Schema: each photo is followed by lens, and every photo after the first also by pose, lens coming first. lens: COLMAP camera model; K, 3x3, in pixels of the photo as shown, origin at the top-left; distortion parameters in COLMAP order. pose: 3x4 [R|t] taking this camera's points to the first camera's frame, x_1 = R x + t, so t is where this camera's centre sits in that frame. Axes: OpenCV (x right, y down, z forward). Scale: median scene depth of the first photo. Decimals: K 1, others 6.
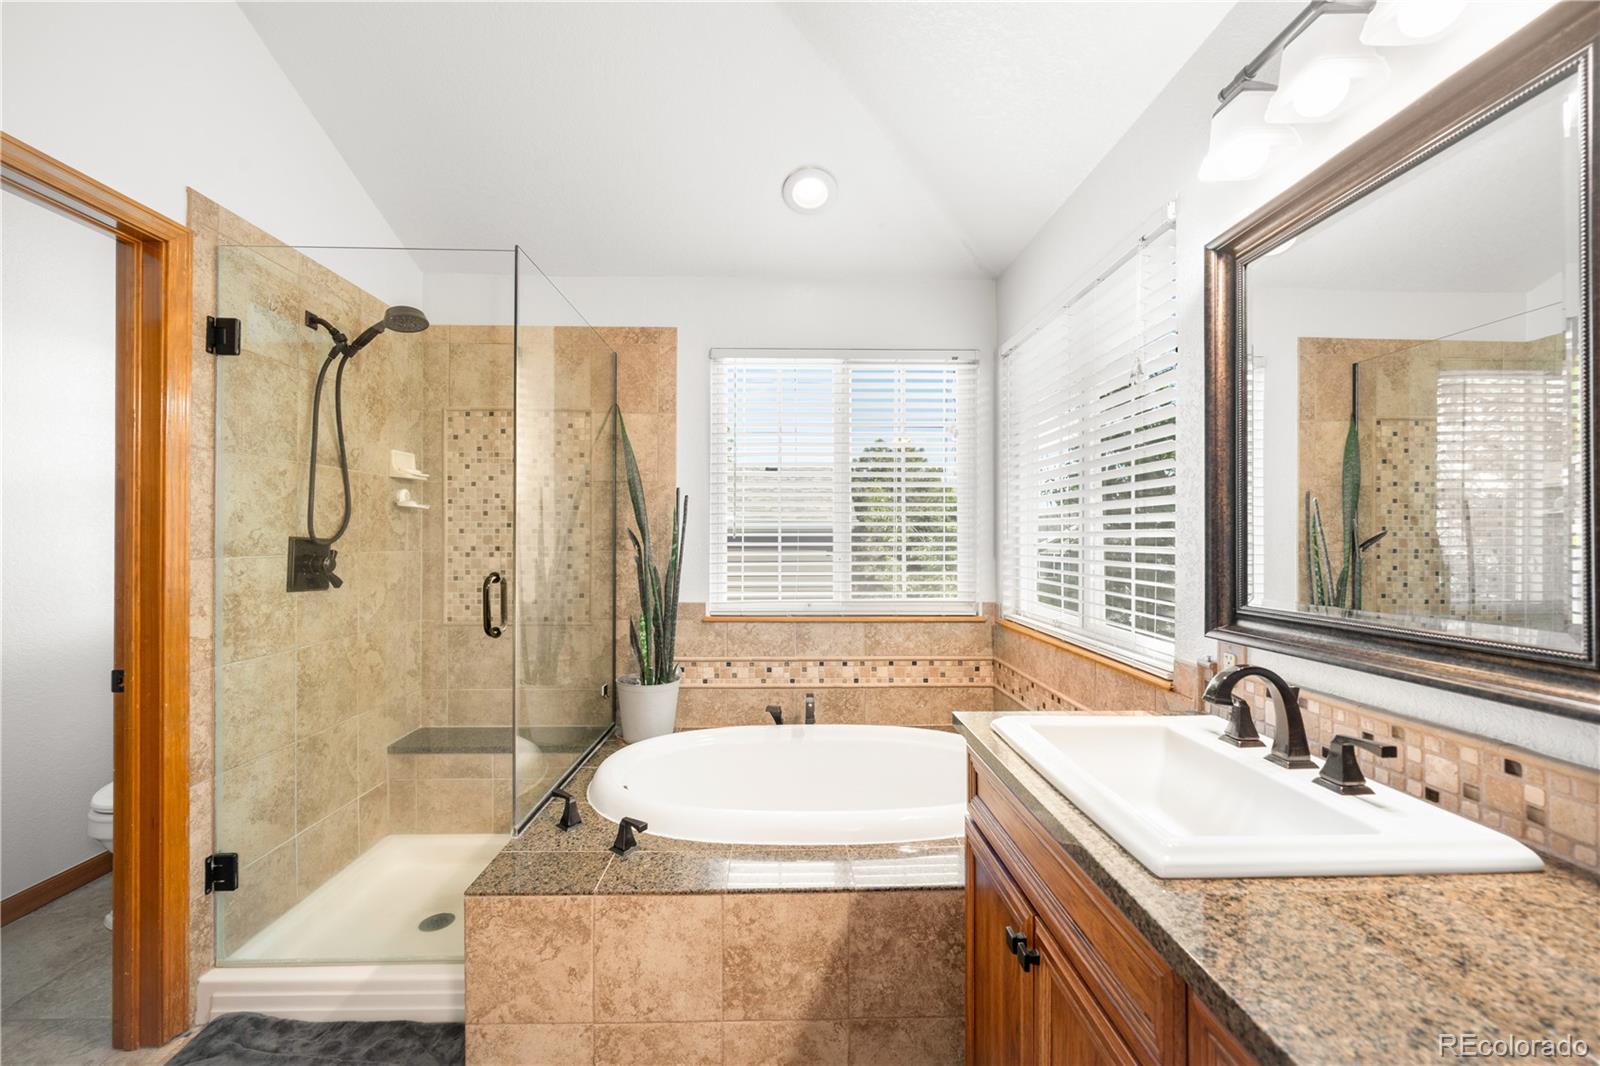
lens RADIAL K [[647.5, 0, 795.3], [0, 647.5, 535.1], [0, 0, 1]] dist [-0.002457, 0.000600]
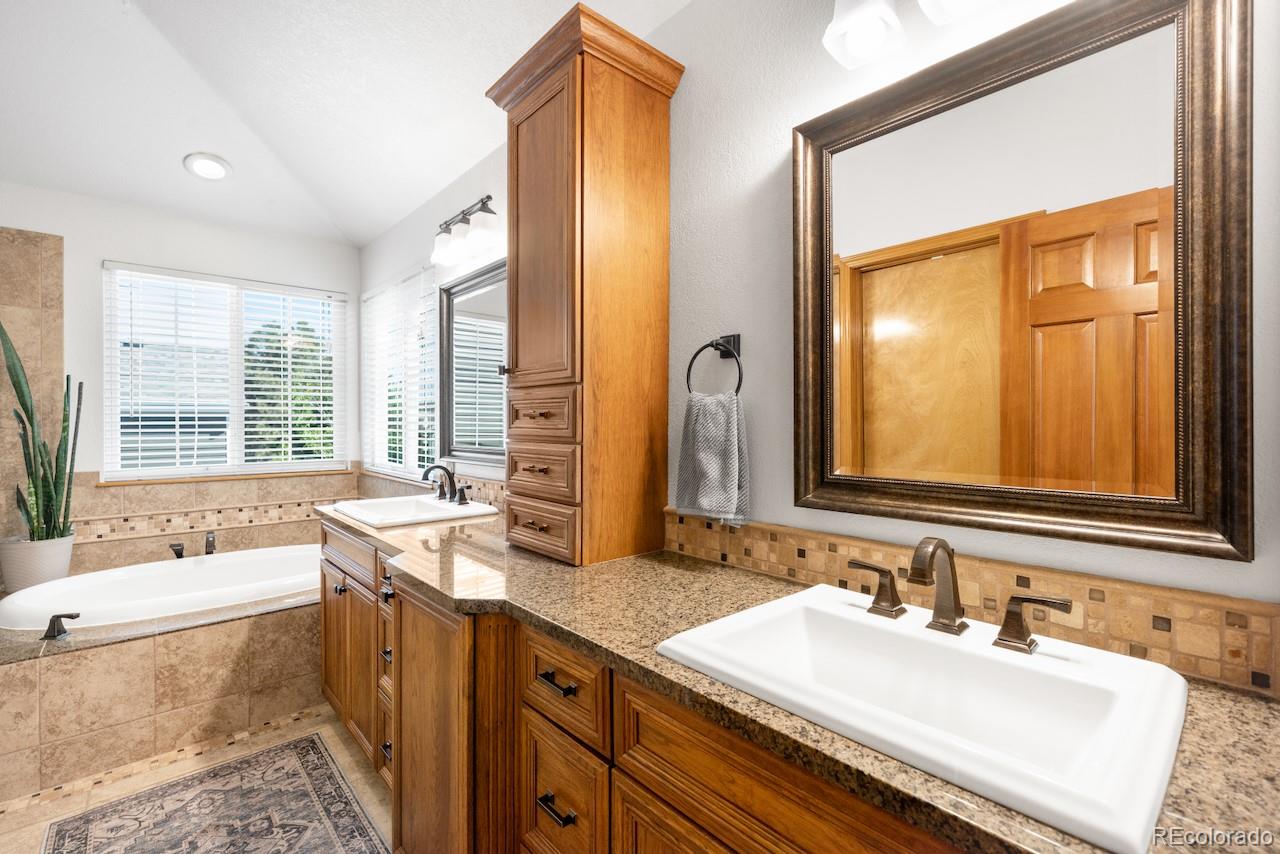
lens RADIAL K [[556.6, 0, 630.7], [0, 556.6, 426.2], [0, 0, 1]] dist [0.001481, -0.000568]
pose [[0.765121, -0.006073, 0.643858, -0.054057], [-0.002038, 0.999928, 0.011852, 0.006797], [-0.643883, -0.010380, 0.765054, -0.468257]]
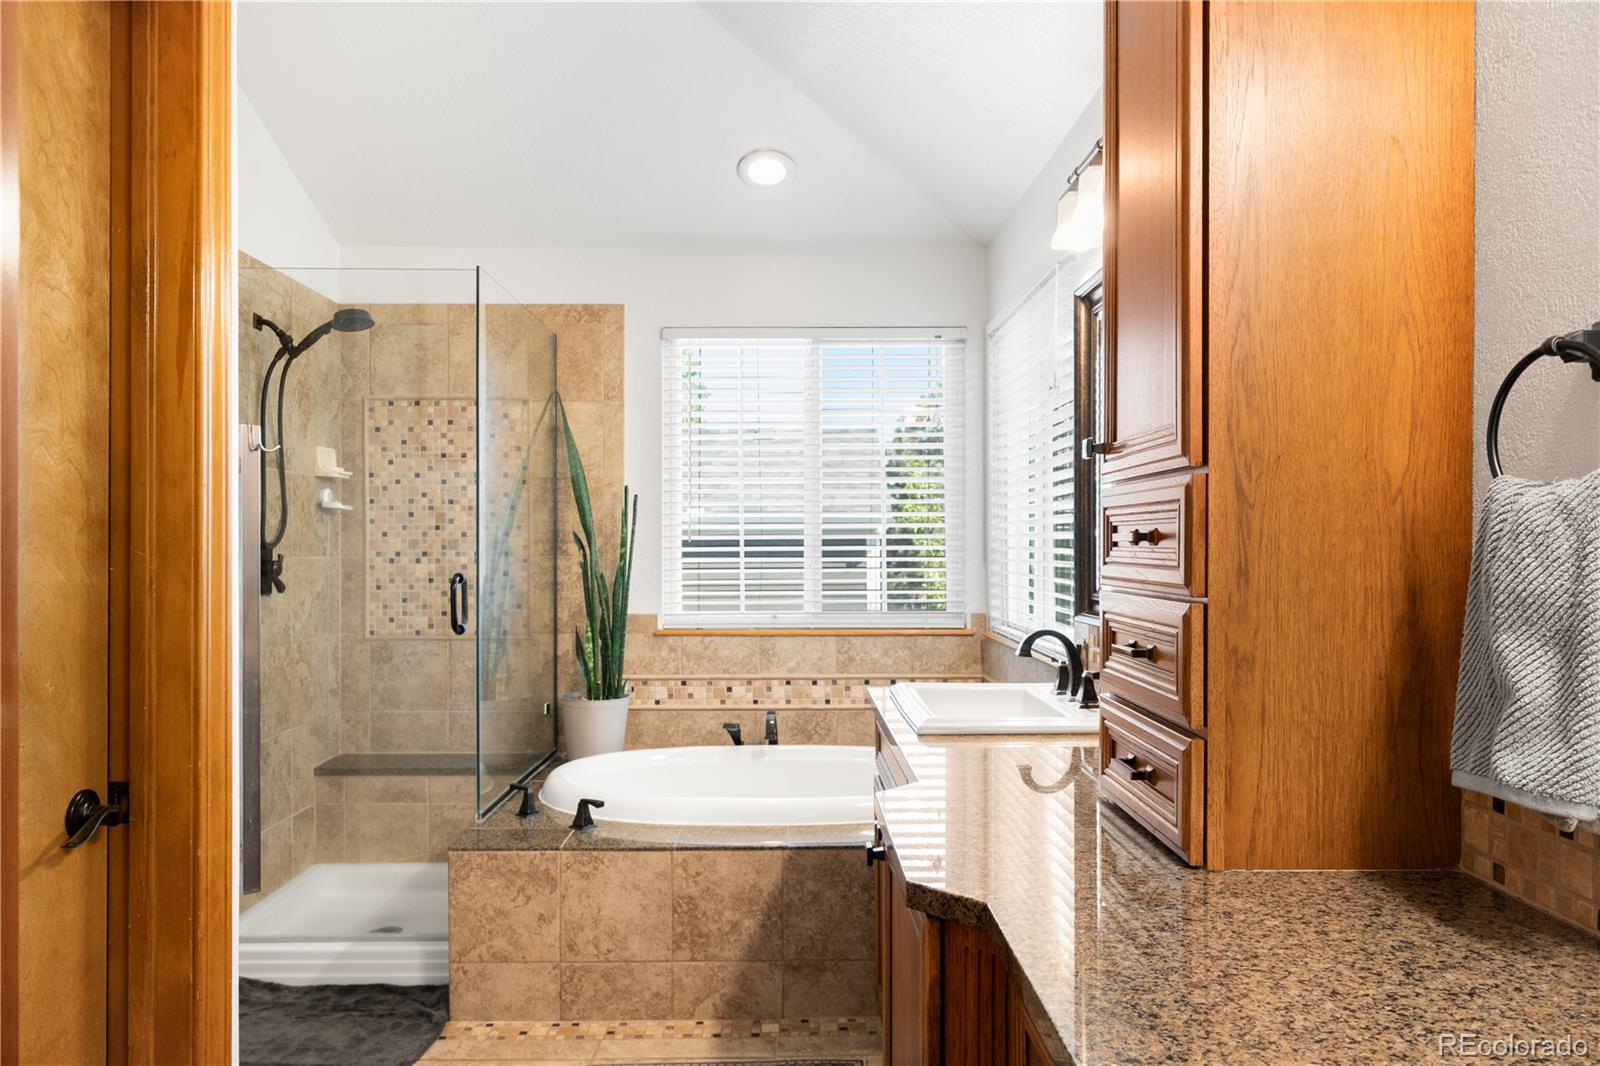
lens RADIAL K [[1057.1, 0, 792.5], [0, 1057.1, 545.8], [0, 0, 1]] dist [0.001948, -0.002464]
pose [[0.999914, -0.003093, -0.012759, 0.072047], [0.003165, 0.999979, 0.005597, 0.003178], [0.012741, -0.005637, 0.999903, -0.492570]]
